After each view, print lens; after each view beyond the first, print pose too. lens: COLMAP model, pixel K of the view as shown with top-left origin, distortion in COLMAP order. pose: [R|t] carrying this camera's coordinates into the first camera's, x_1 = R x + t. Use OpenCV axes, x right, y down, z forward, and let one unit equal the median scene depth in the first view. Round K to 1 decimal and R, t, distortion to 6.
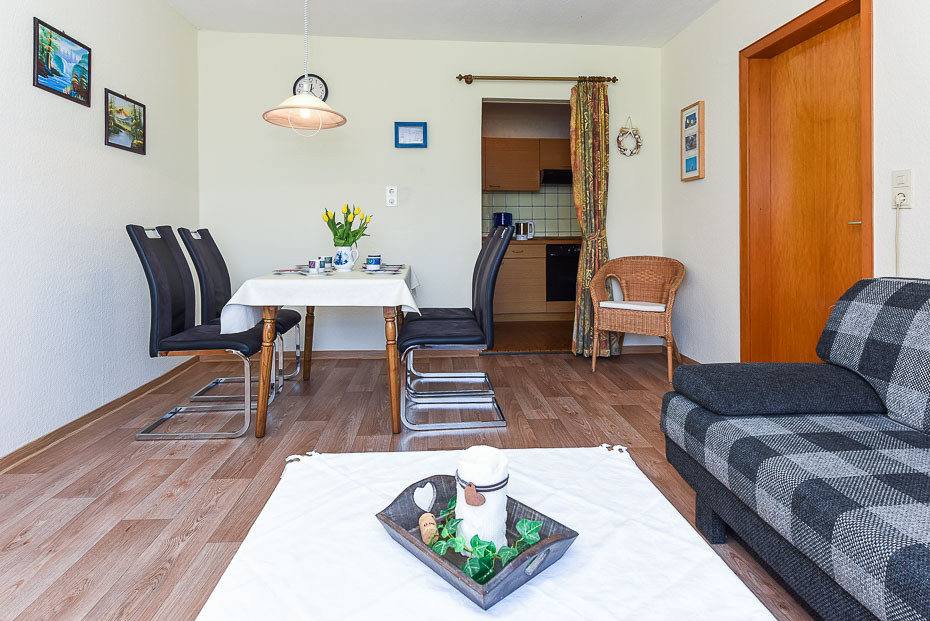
lens RADIAL K [[493.6, 0, 465.3], [0, 493.6, 231.3], [0, 0, 1]] dist [0.003234, -0.000758]
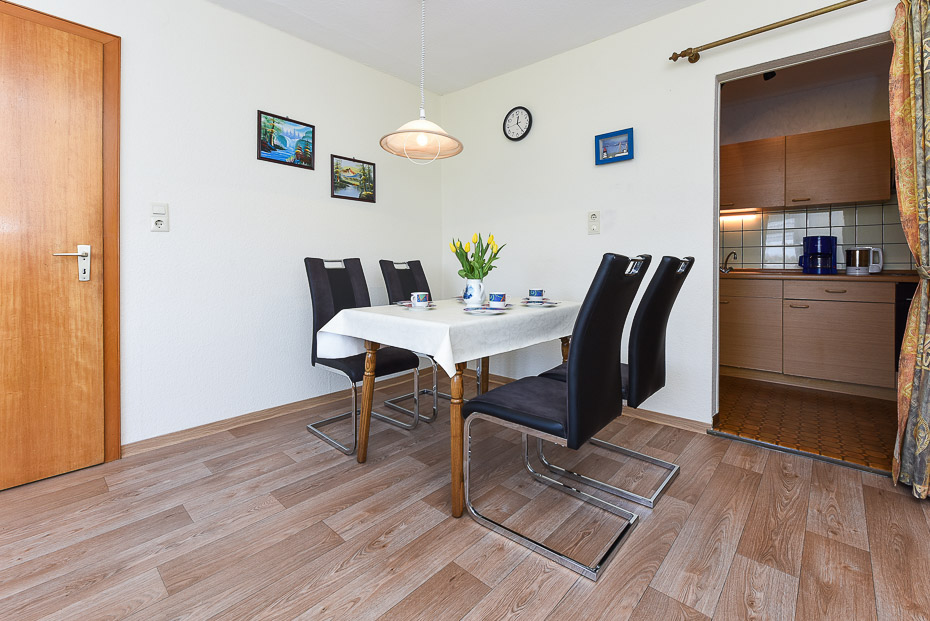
lens RADIAL K [[399.0, 0, 483.6], [0, 399.0, 267.7], [0, 0, 1]] dist [-0.002496, -0.001184]
pose [[0.705516, 0.008129, -0.708647, 0.279939], [0.001099, 0.999920, 0.012565, -0.000005], [0.708693, -0.009644, 0.705451, 0.475191]]
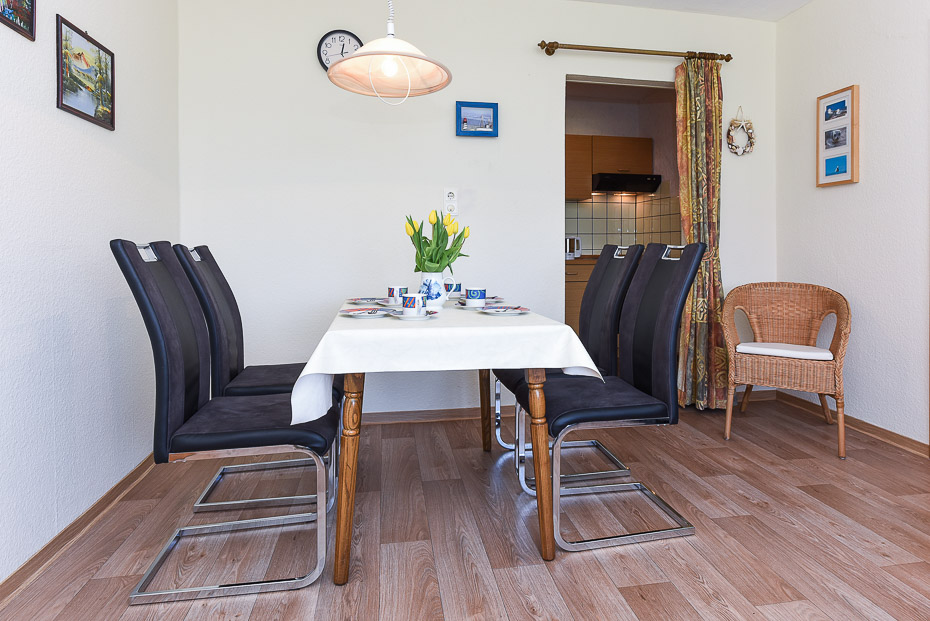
lens RADIAL K [[538.9, 0, 484.1], [0, 538.9, 252.6], [0, 0, 1]] dist [-0.004903, 0.000599]
pose [[0.993555, 0.000754, 0.113347, -0.249597], [-0.001828, 0.999954, 0.009368, -0.003220], [-0.113334, -0.009515, 0.993511, 0.250240]]
